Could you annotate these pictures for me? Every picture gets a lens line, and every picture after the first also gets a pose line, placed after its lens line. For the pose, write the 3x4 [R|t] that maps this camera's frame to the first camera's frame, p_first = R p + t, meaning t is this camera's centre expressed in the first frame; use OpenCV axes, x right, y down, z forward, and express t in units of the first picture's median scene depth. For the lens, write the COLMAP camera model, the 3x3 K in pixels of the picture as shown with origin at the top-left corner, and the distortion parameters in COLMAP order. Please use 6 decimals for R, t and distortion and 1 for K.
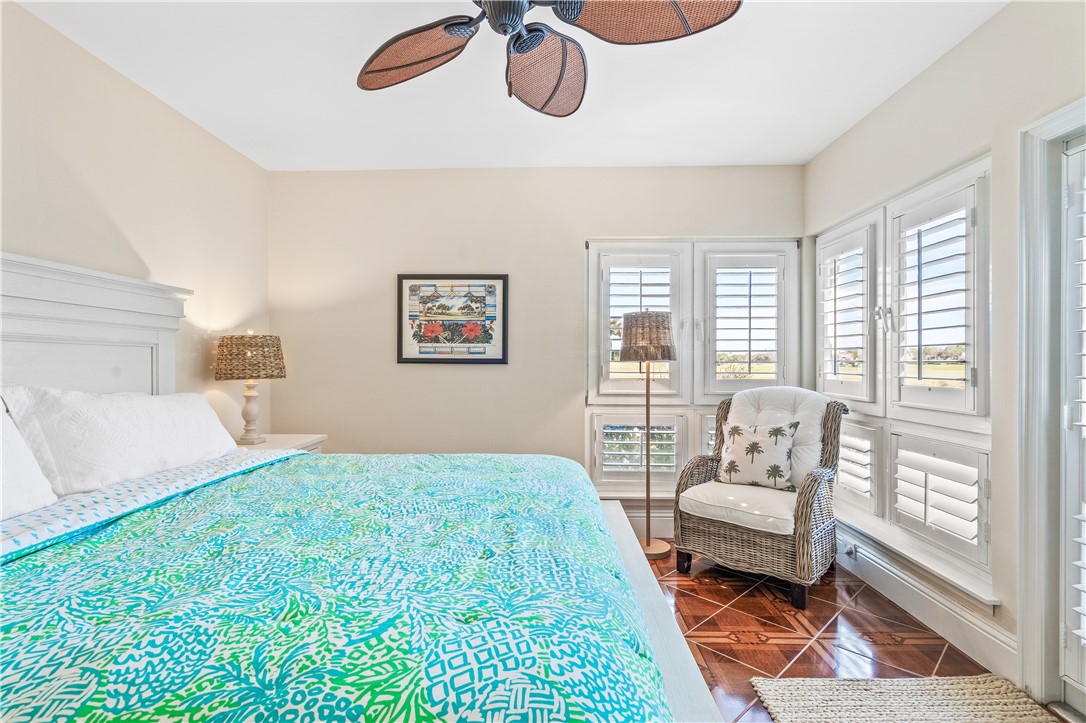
lens RADIAL K [[517.5, 0, 539.0], [0, 517.5, 367.5], [0, 0, 1]] dist [0.009869, -0.002248]
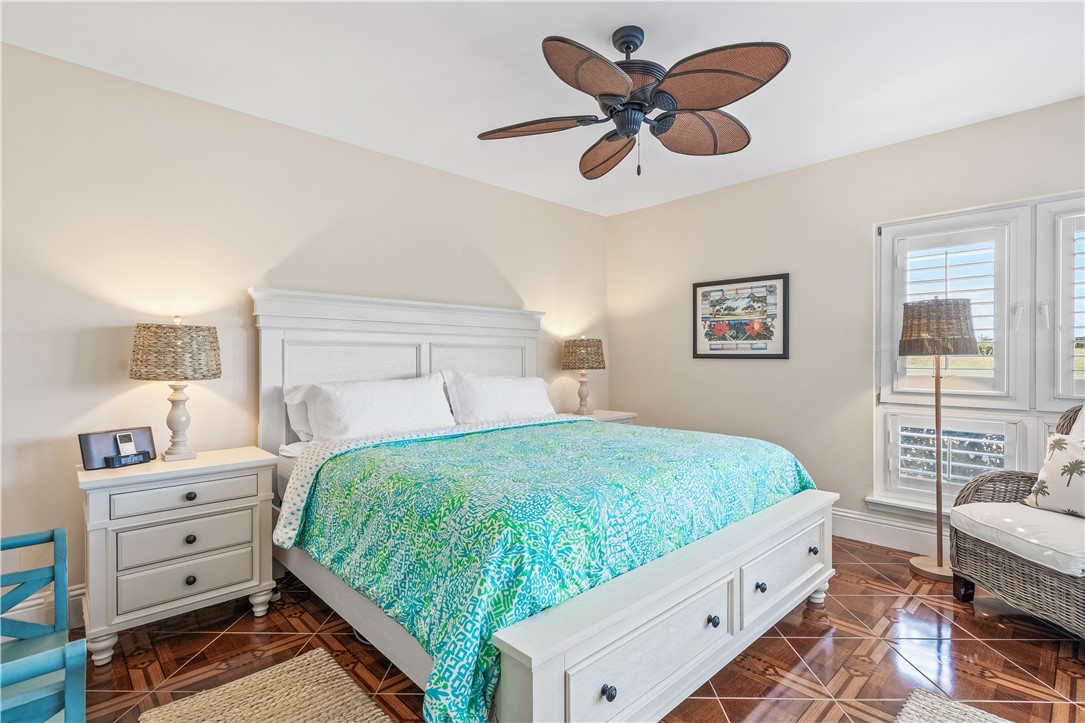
lens RADIAL K [[544.9, 0, 546.7], [0, 544.9, 358.5], [0, 0, 1]] dist [0.003072, 0.003261]
pose [[0.701389, -0.001357, -0.712777, 0.383242], [-0.004439, 0.999970, -0.006273, 0.001335], [0.712765, 0.007564, 0.701362, -0.115837]]
